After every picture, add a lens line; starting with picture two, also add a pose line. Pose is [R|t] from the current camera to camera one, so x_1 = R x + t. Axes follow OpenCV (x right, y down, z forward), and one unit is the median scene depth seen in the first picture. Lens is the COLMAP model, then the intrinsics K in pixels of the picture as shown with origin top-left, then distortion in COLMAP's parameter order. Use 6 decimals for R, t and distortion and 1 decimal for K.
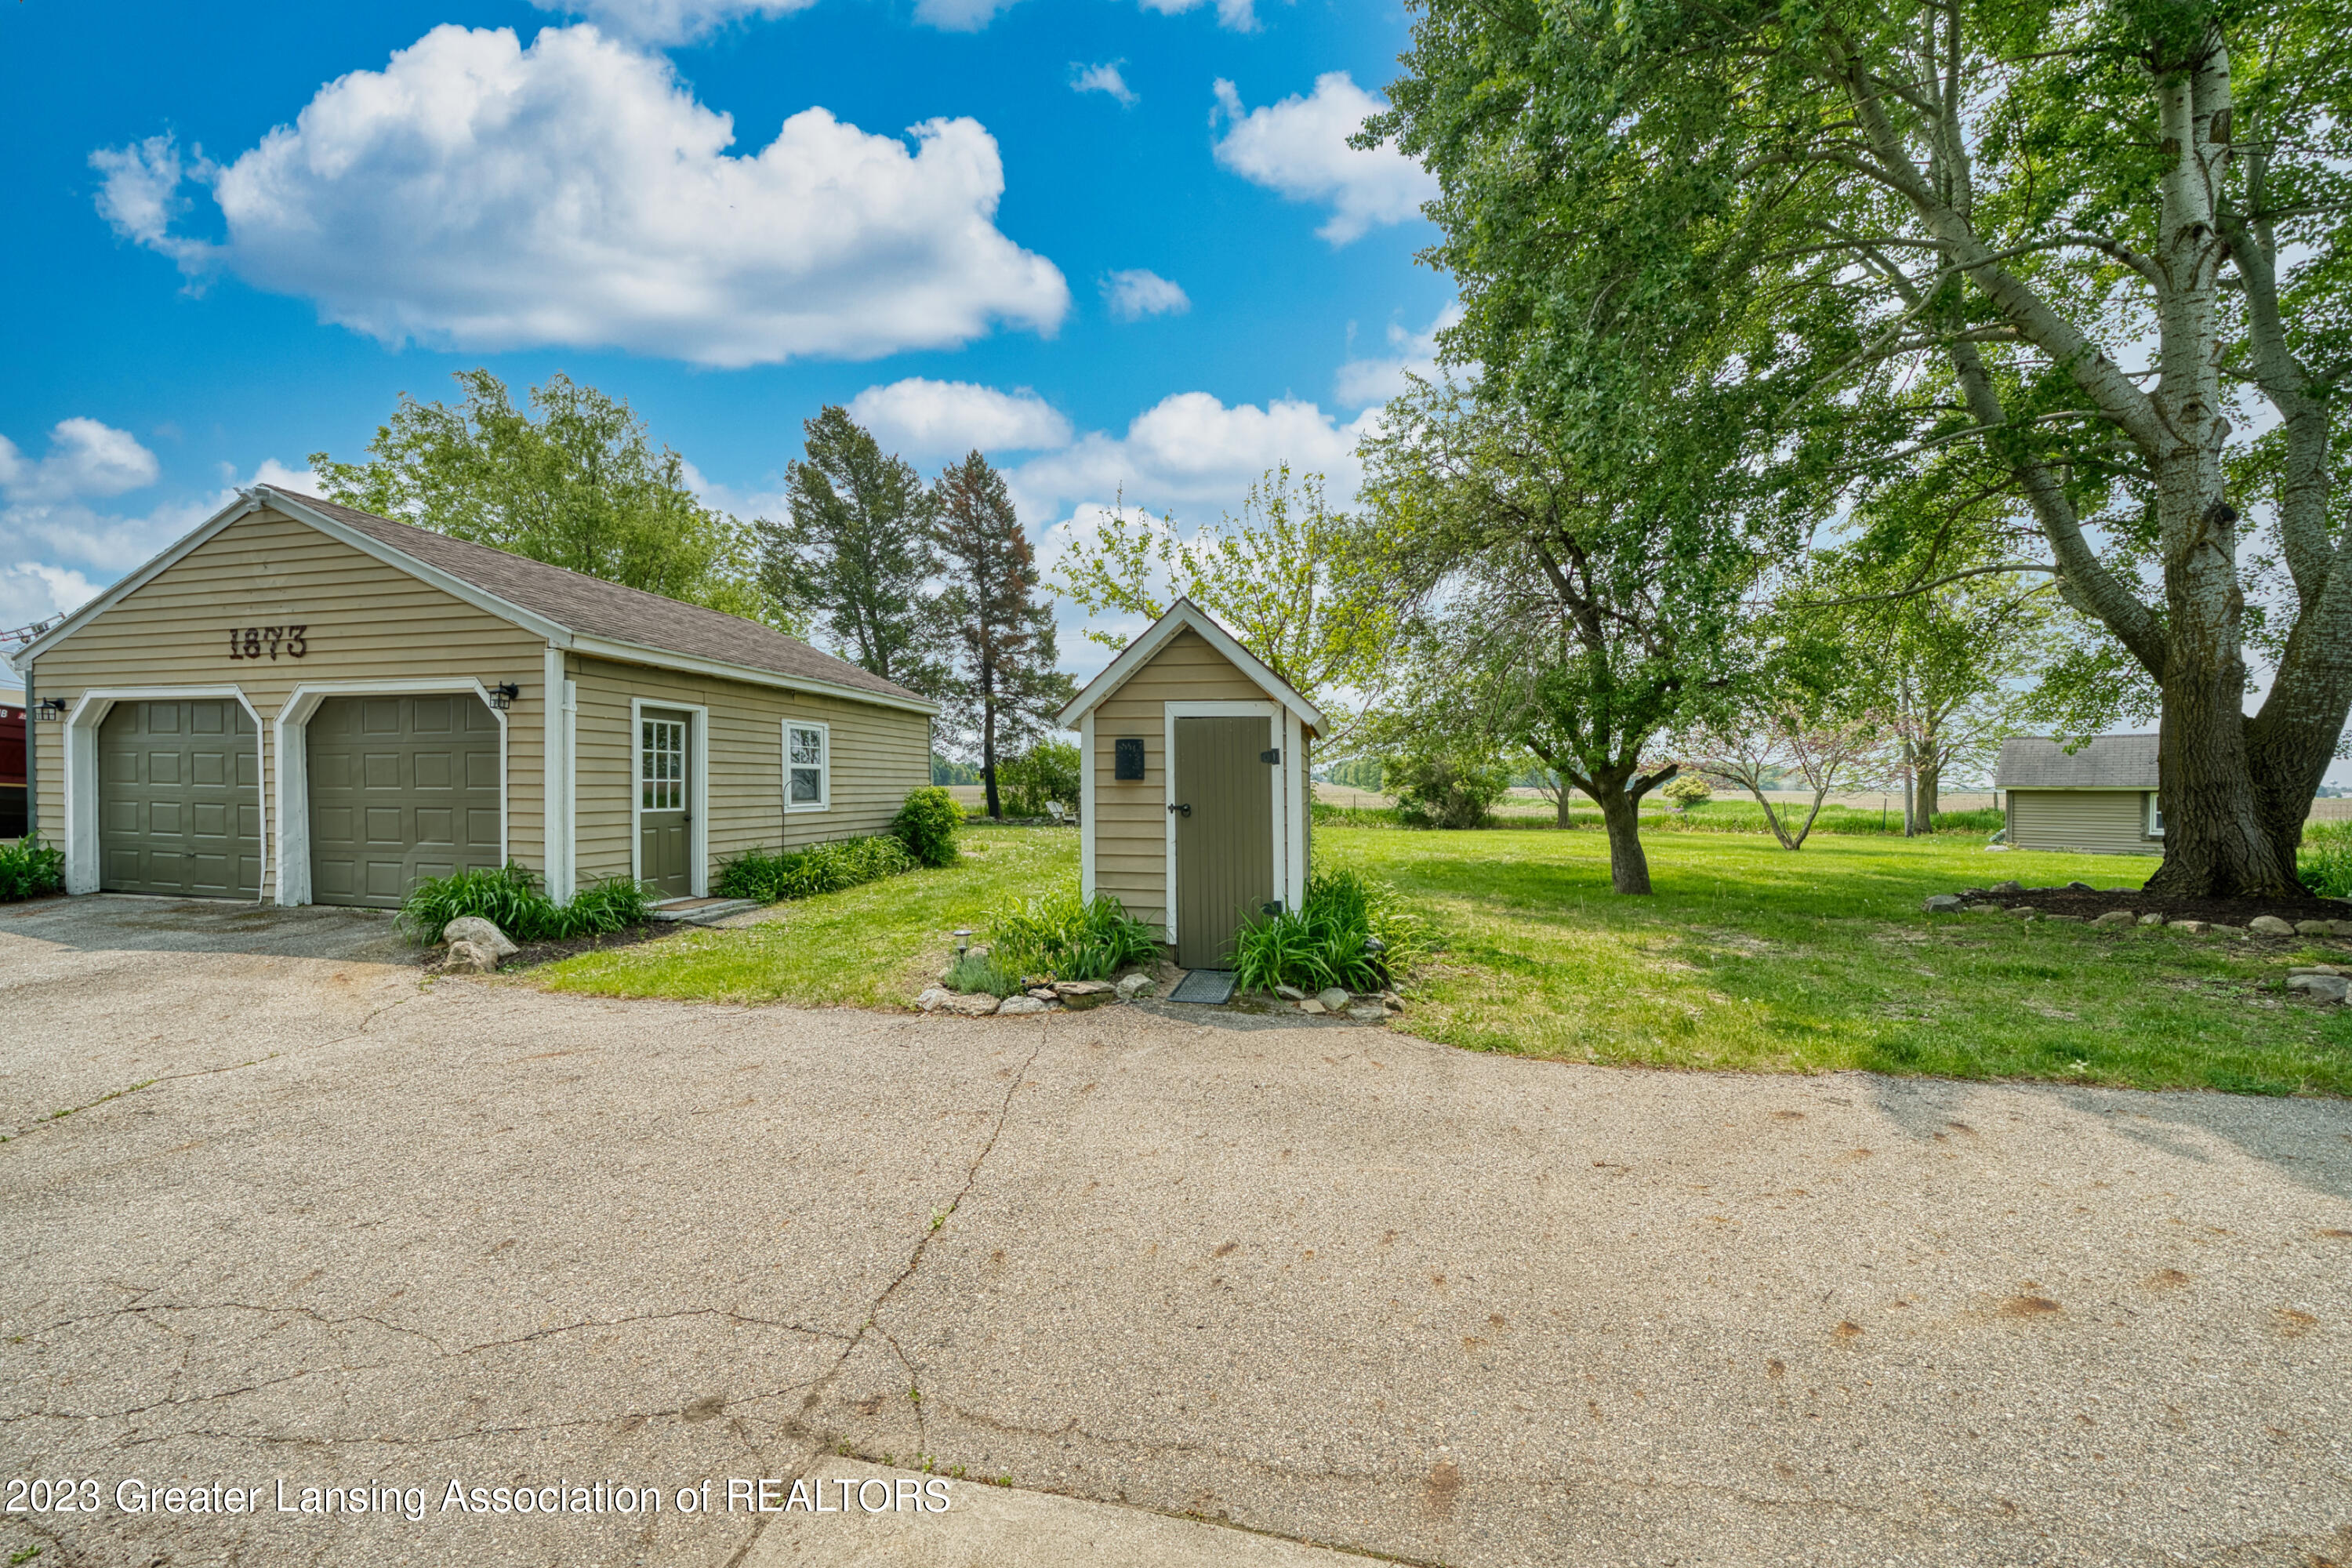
lens RADIAL K [[840.1, 0, 1168.7], [0, 840.1, 768.0], [0, 0, 1]] dist [-0.018322, 0.000112]
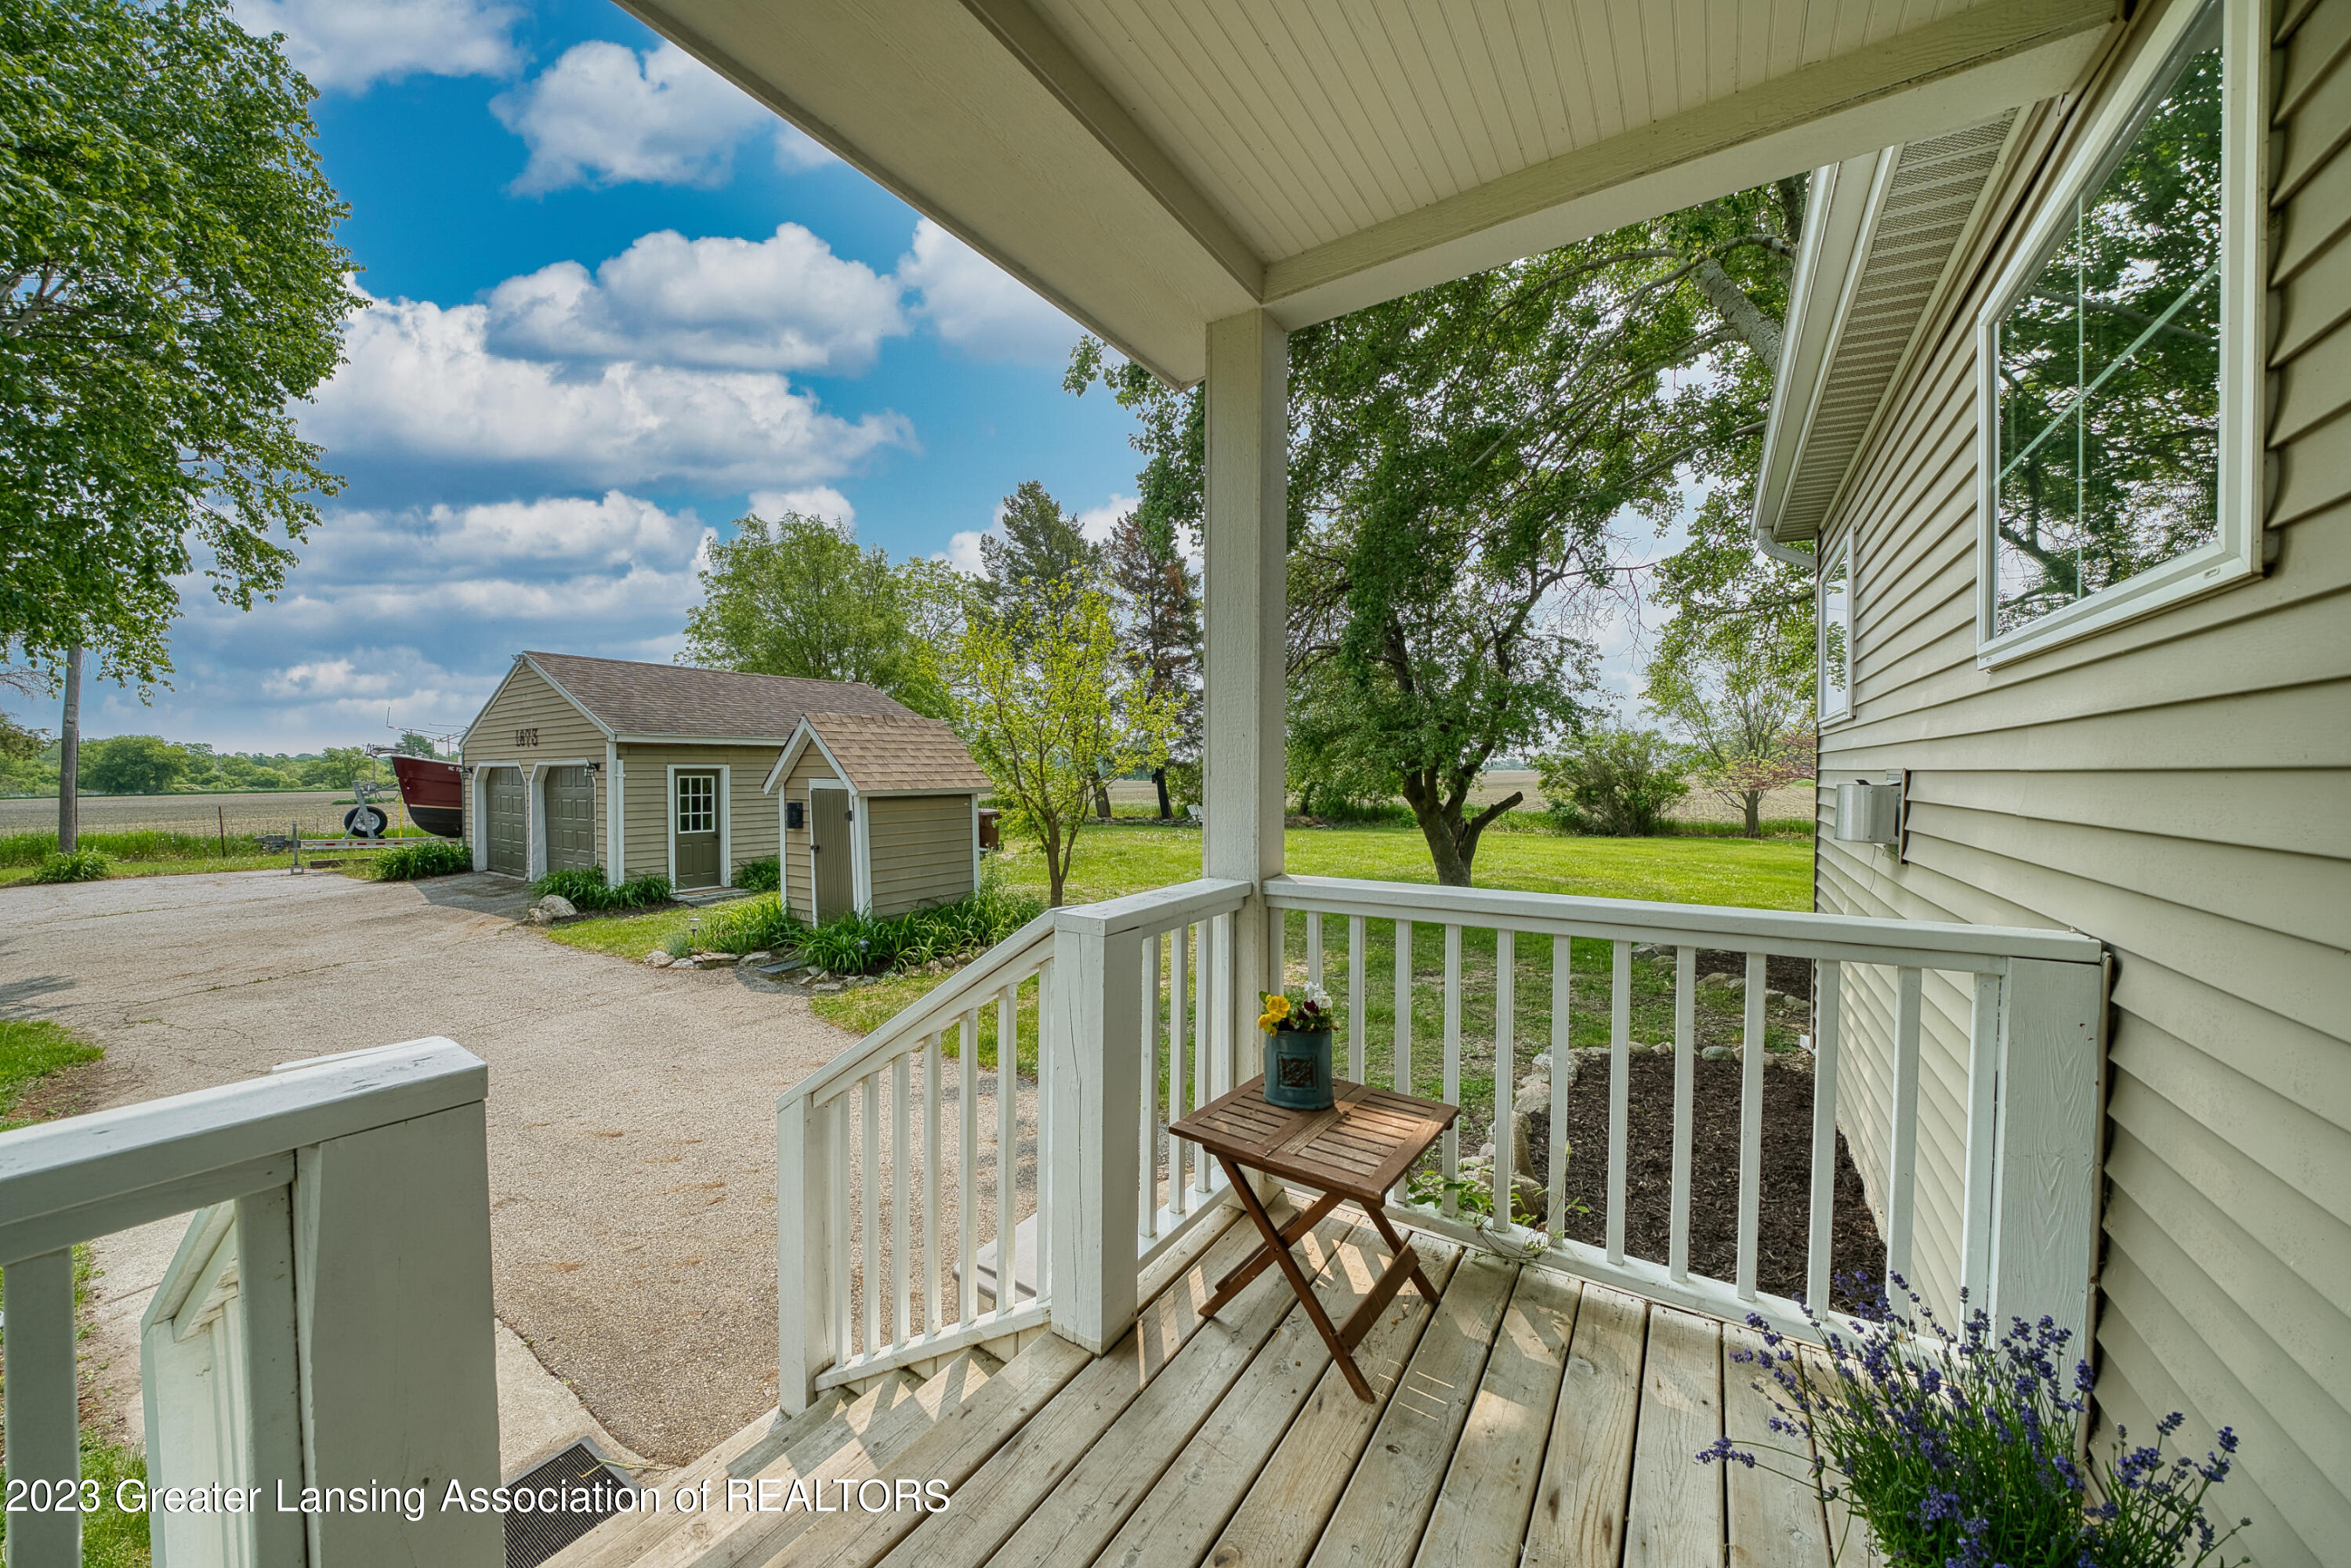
lens RADIAL K [[813.9, 0, 1175.5], [0, 813.9, 784.0], [0, 0, 1]] dist [-0.017282, 0.000020]
pose [[0.921559, -0.004765, -0.388209, 0.906413], [0.017752, 0.999396, 0.029874, -0.076822], [0.387832, -0.034422, 0.921087, -0.084856]]
